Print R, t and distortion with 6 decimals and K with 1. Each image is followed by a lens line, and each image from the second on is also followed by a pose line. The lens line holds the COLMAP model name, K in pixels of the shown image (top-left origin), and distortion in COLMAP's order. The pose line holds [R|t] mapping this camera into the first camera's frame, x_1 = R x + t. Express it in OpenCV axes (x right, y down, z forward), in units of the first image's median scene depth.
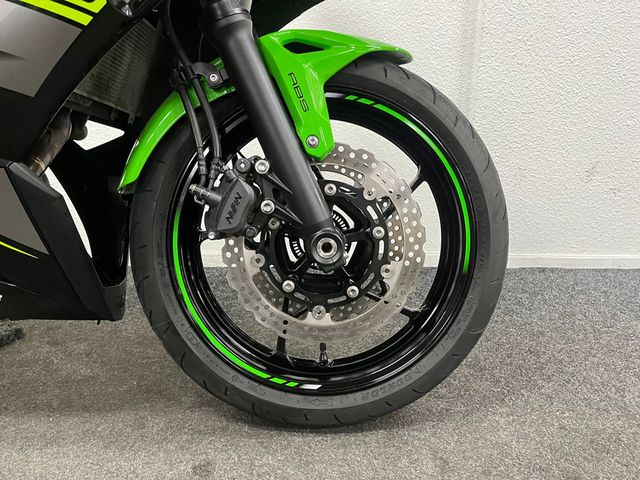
lens RADIAL K [[491.0, 0, 323.9], [0, 491.0, 238.6], [0, 0, 1]] dist [0.059697, -0.064780]
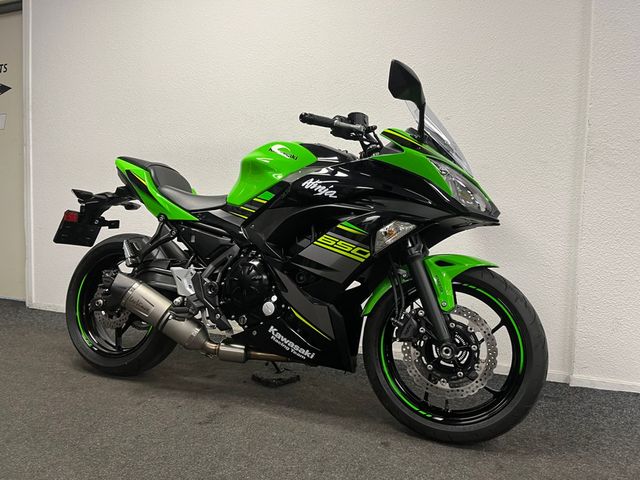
lens RADIAL K [[491.0, 0, 323.4], [0, 491.0, 242.0], [0, 0, 1]] dist [0.059697, -0.064780]
pose [[0.925681, 0.044733, -0.375651, 0.289509], [-0.119497, 0.976719, -0.178159, -0.000713], [0.358936, 0.209807, 0.909476, -1.290850]]
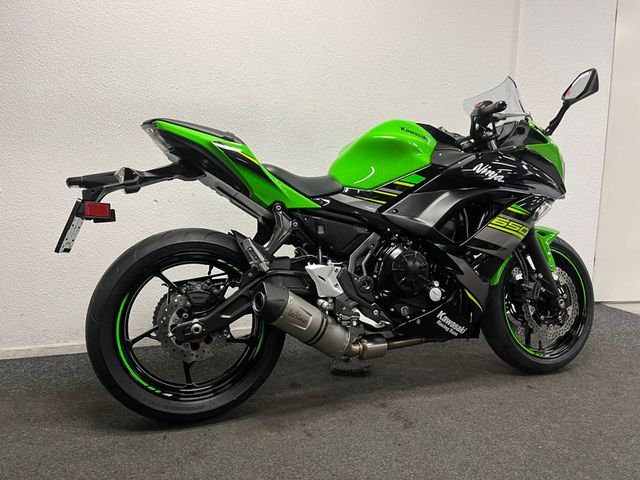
lens RADIAL K [[491.0, 0, 324.9], [0, 491.0, 242.1], [0, 0, 1]] dist [0.059697, -0.064780]
pose [[0.937866, -0.029874, 0.345710, -2.127823], [0.072979, 0.990985, -0.112348, -0.099063], [-0.339237, 0.130597, 0.931592, -1.209906]]
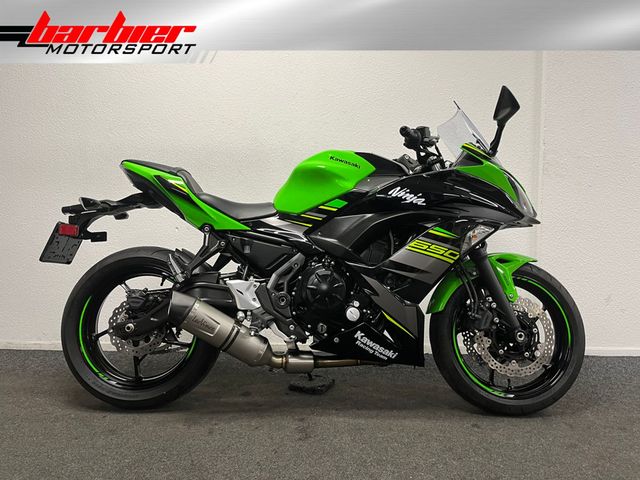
lens RADIAL K [[491.0, 0, 321.3], [0, 491.0, 234.1], [0, 0, 1]] dist [0.059697, -0.064780]
pose [[0.999982, 0.005264, -0.002827, -0.979512], [-0.005758, 0.975400, -0.220368, 0.070527], [0.001597, 0.220380, 0.975413, -1.600360]]
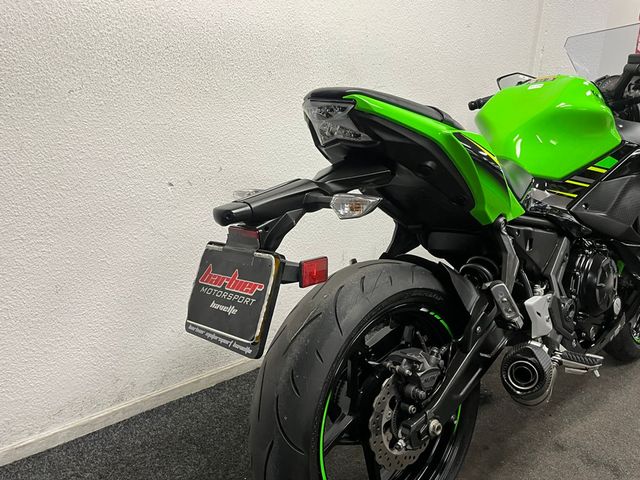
lens RADIAL K [[578.1, 0, 316.7], [0, 578.1, 242.6], [0, 0, 1]] dist [0.006288, -0.000329]
pose [[0.732490, -0.165550, 0.660342, -3.101242], [0.130242, 0.986143, 0.102758, -0.696978], [-0.668203, 0.010736, 0.743901, -0.054257]]
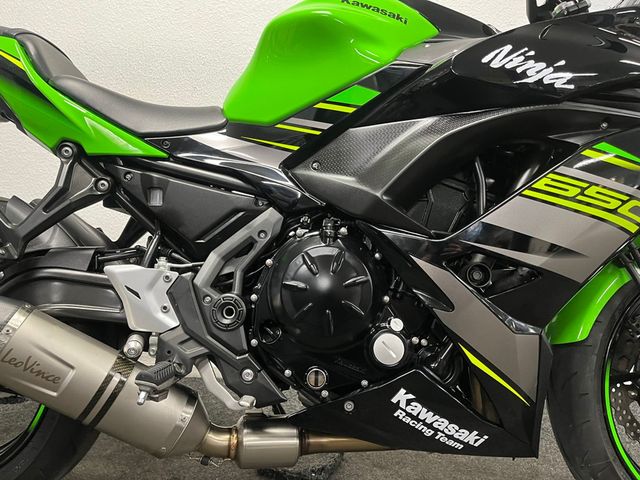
lens RADIAL K [[491.0, 0, 320.3], [0, 491.0, 236.0], [0, 0, 1]] dist [0.059697, -0.064780]
pose [[0.999370, 0.020072, -0.029283, -0.947234], [-0.025155, 0.982399, -0.185095, -0.115805], [0.025052, 0.185715, 0.982284, -0.233730]]
